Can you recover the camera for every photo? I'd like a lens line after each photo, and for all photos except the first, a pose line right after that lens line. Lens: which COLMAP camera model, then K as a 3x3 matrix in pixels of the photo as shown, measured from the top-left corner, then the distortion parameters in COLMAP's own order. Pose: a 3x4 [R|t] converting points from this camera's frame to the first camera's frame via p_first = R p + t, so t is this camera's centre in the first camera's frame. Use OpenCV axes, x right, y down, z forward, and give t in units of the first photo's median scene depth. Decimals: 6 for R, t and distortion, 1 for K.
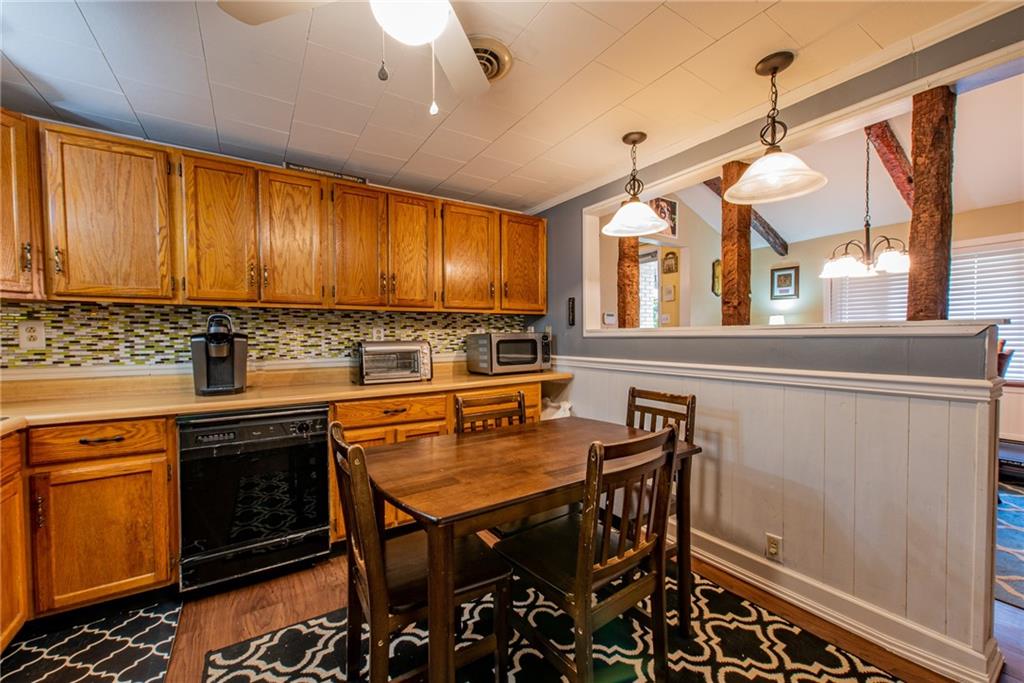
lens RADIAL K [[399.2, 0, 522.9], [0, 399.2, 343.8], [0, 0, 1]] dist [0.001485, 0.000116]
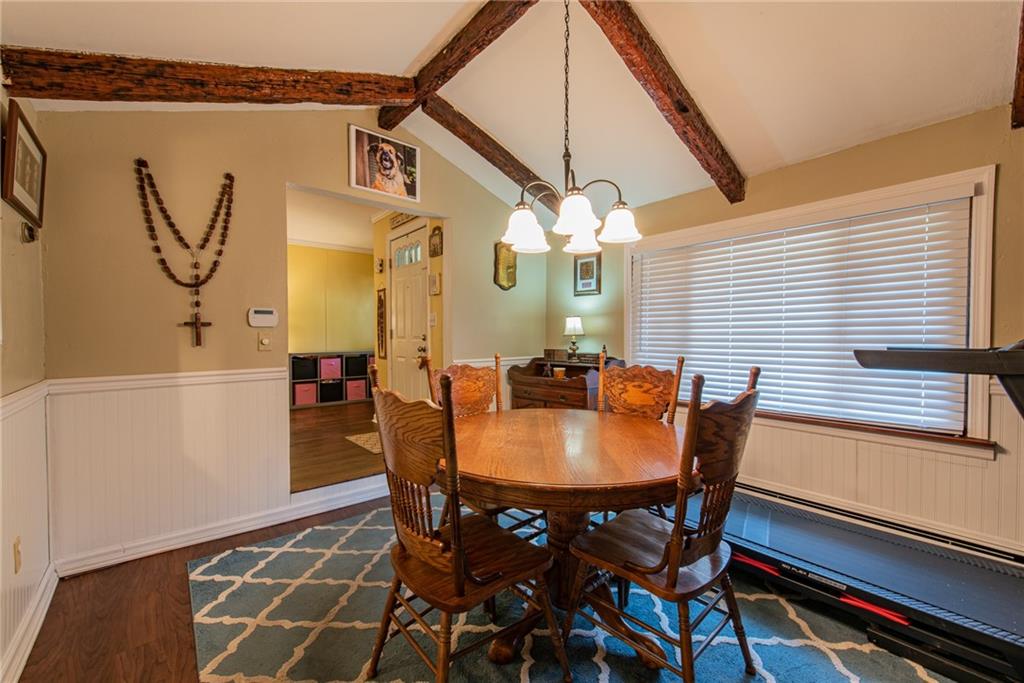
lens RADIAL K [[398.0, 0, 522.7], [0, 398.0, 341.6], [0, 0, 1]] dist [-0.000353, -0.000036]
pose [[0.990760, 0.005385, 0.135523, 0.440986], [-0.004452, 0.999964, -0.007185, -0.019805], [-0.135557, 0.006515, 0.990748, 0.283798]]
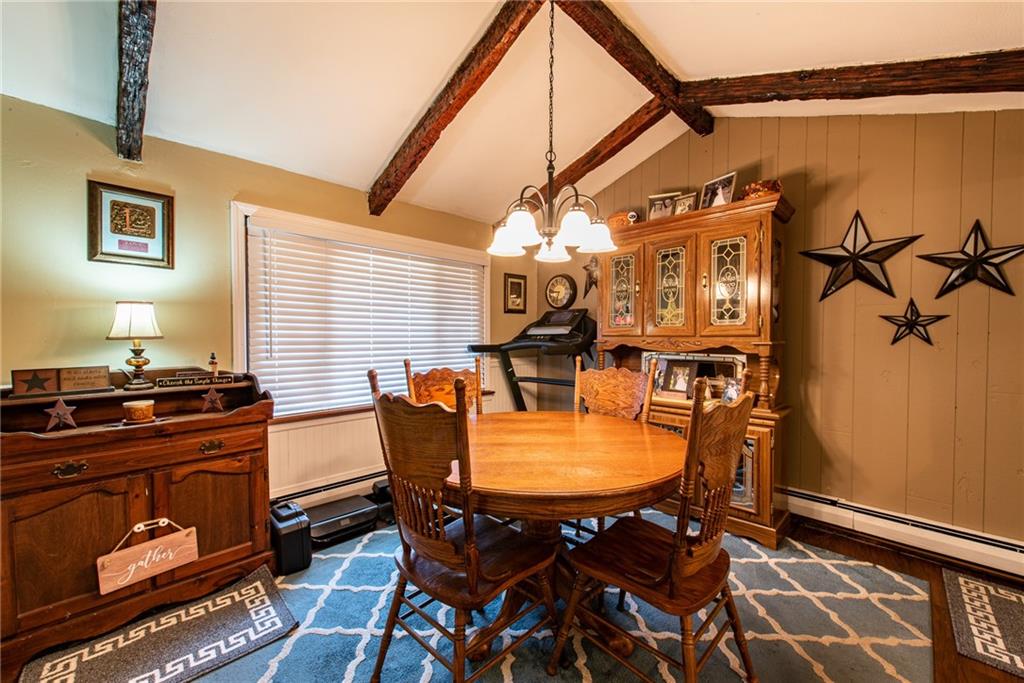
lens RADIAL K [[399.2, 0, 522.9], [0, 399.2, 343.8], [0, 0, 1]] dist [0.001485, 0.000116]
pose [[-0.195682, -0.008008, 0.980635, 0.174284], [0.021280, 0.999697, 0.012410, -0.028102], [-0.980436, 0.023296, -0.195452, 0.699621]]
